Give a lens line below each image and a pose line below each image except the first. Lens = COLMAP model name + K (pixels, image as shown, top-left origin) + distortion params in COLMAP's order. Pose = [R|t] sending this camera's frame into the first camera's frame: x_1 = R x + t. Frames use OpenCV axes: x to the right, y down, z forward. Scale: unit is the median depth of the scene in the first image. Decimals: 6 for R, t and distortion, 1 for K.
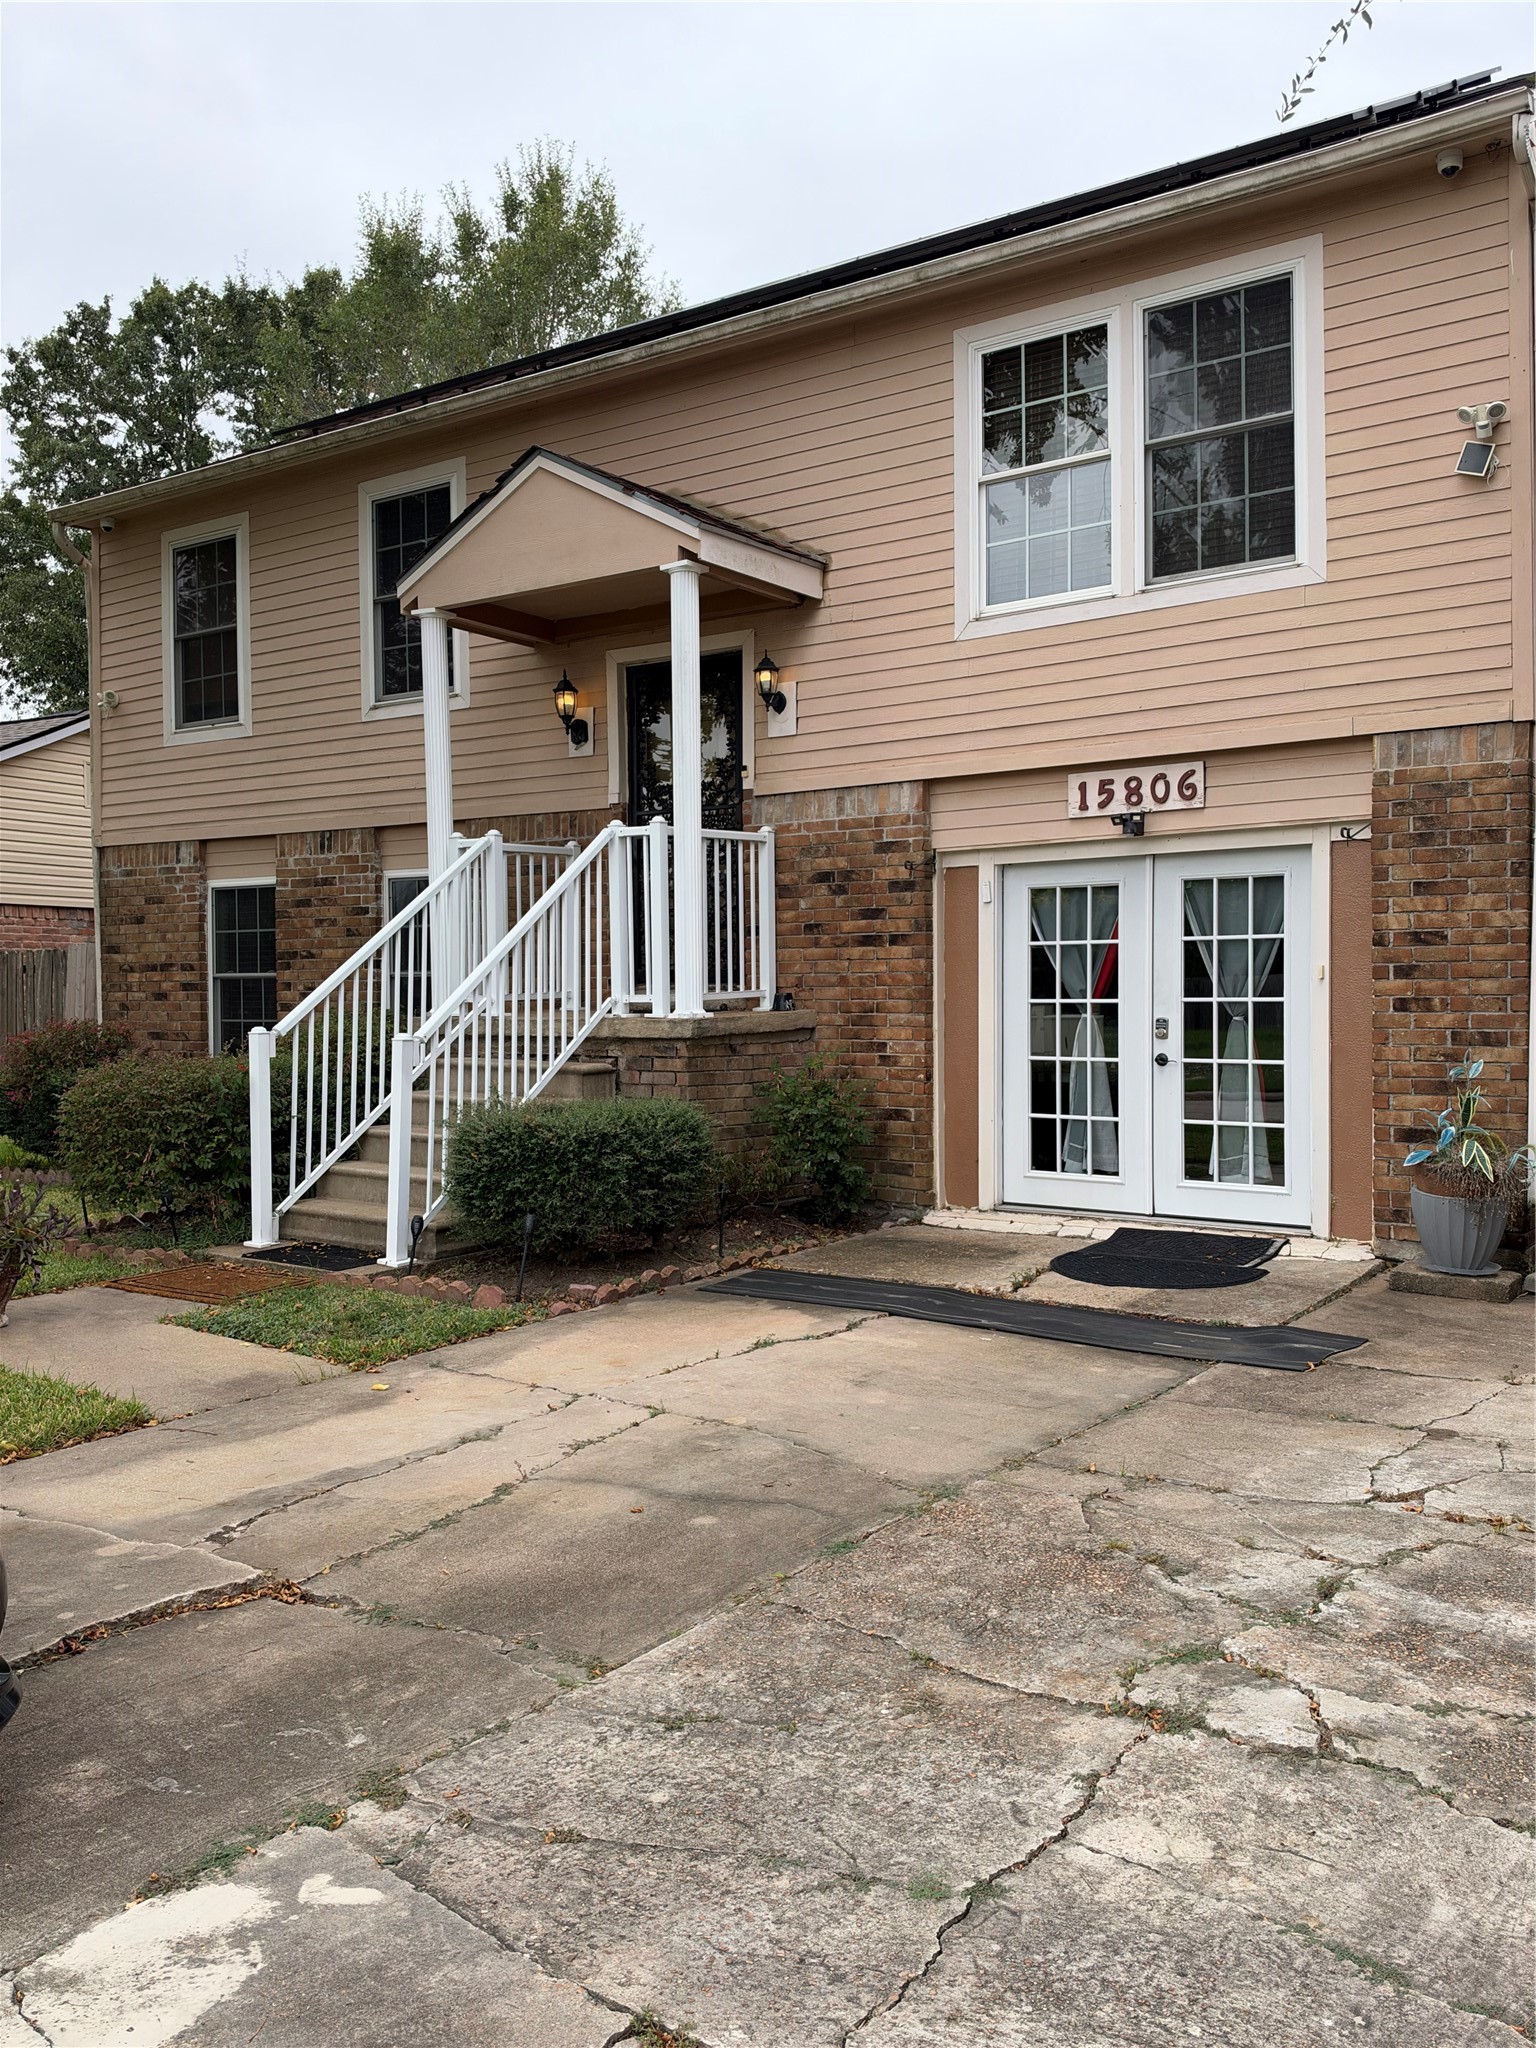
lens RADIAL K [[1684.7, 0, 768.0], [0, 1684.7, 1024.0], [0, 0, 1]] dist [0.221060, -0.455583]
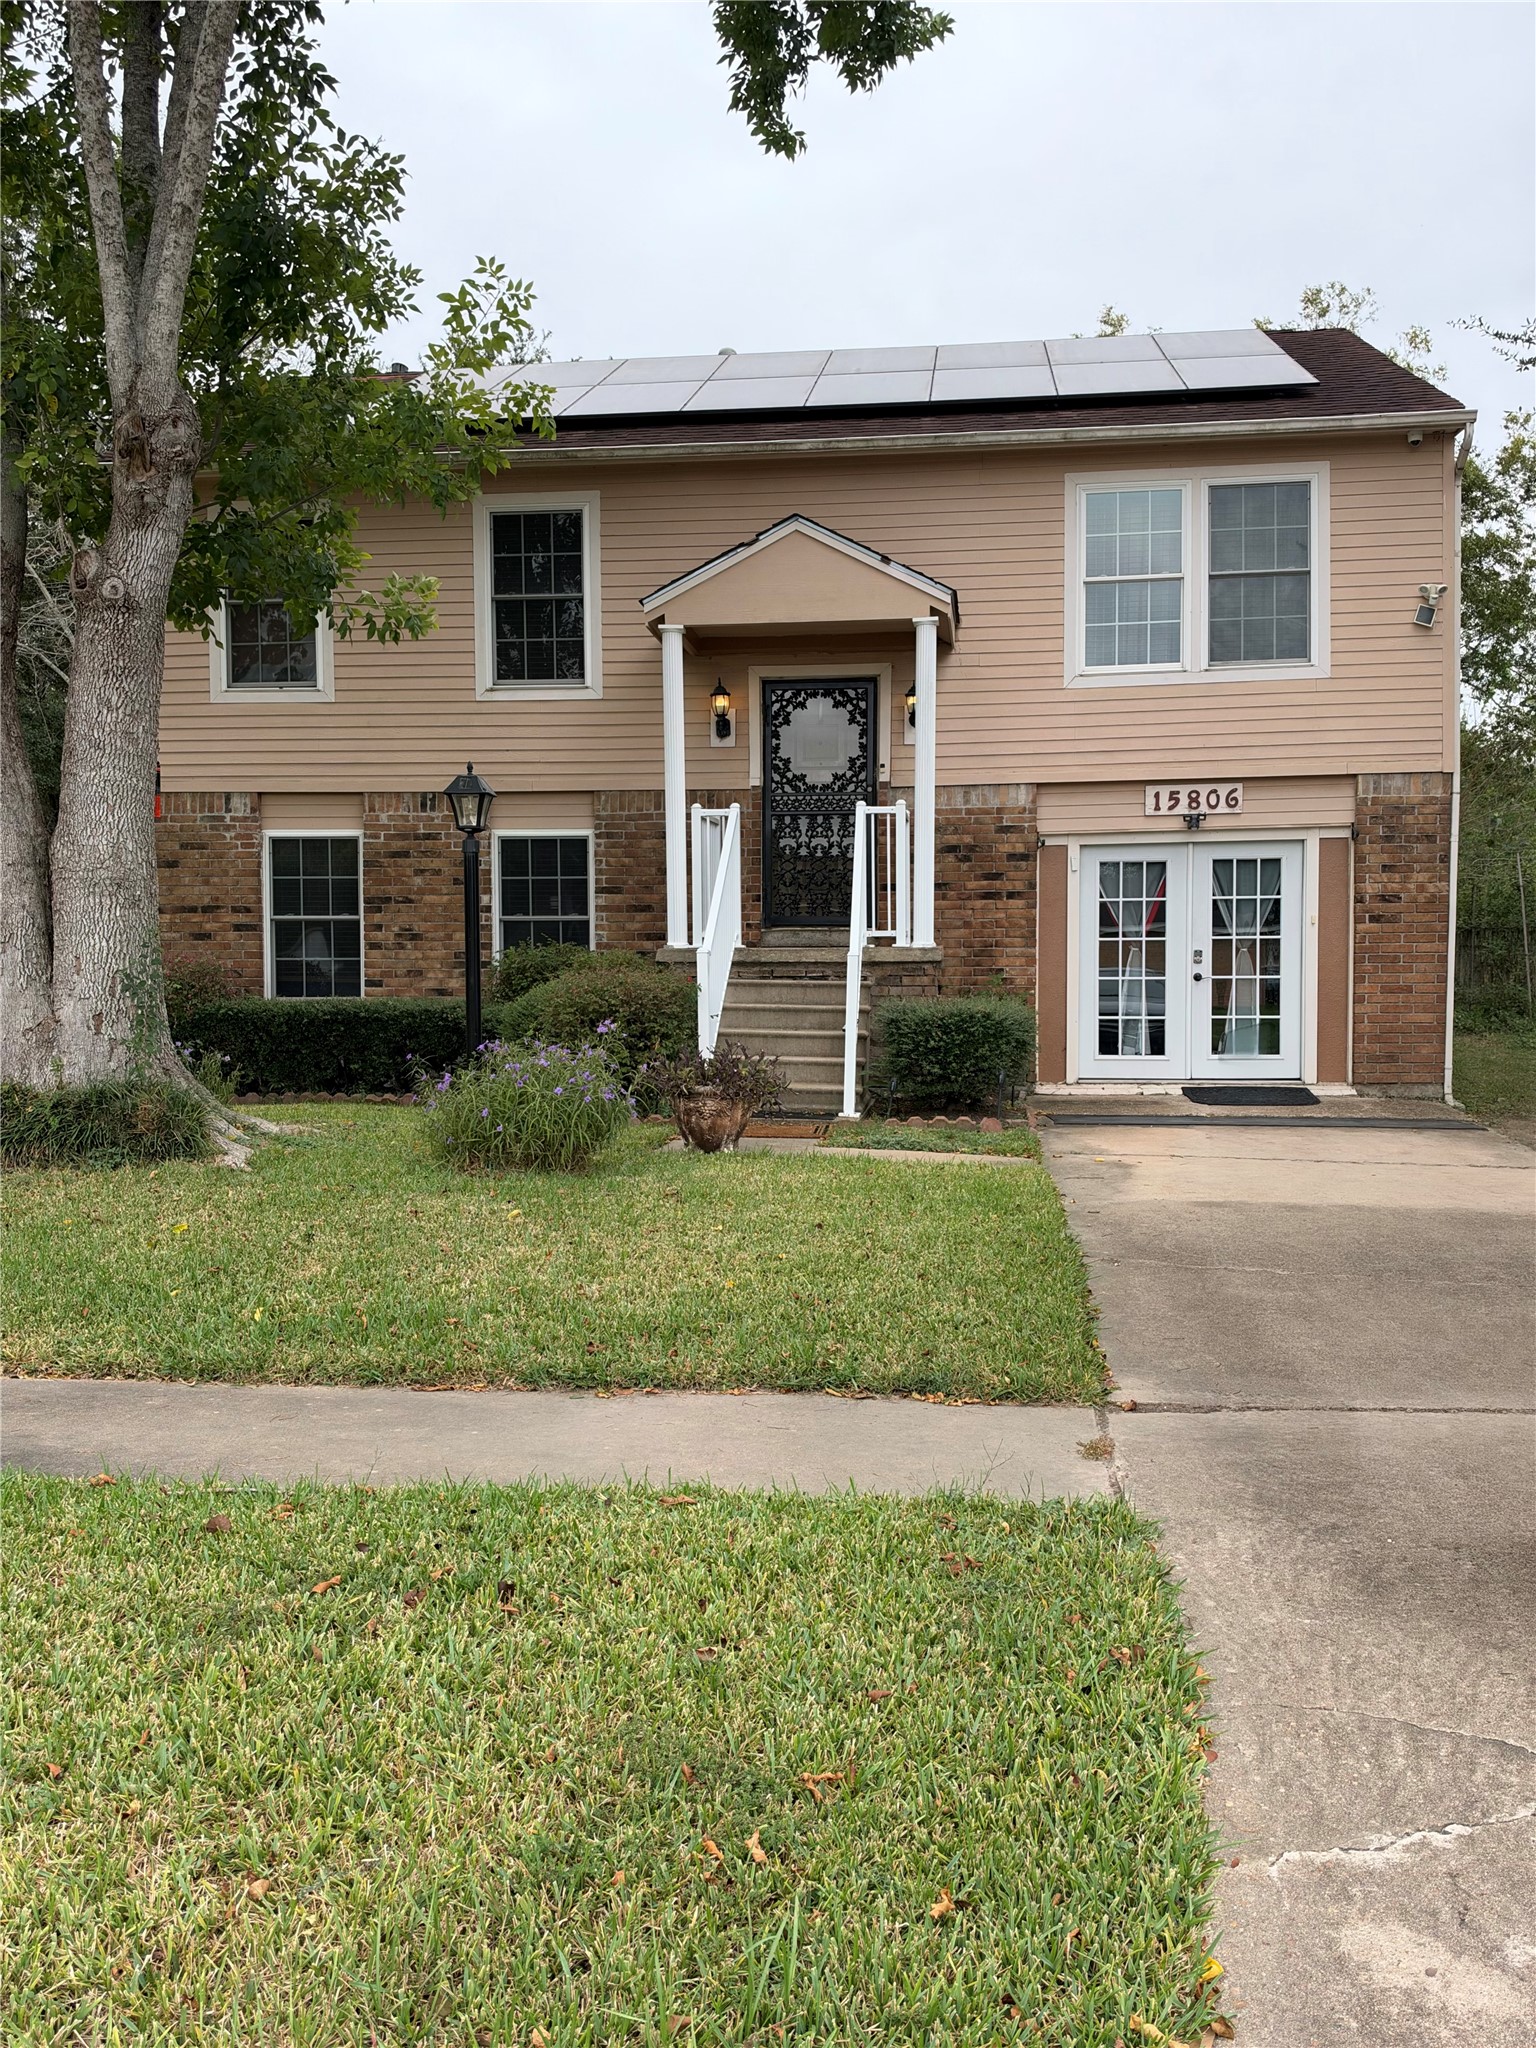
lens RADIAL K [[1684.7, 0, 768.0], [0, 1684.7, 1024.0], [0, 0, 1]] dist [0.221060, -0.455583]
pose [[0.879428, -0.009496, 0.475937, -0.803184], [0.006297, 0.999946, 0.008317, 0.046053], [-0.475990, -0.004317, 0.879440, -0.153447]]
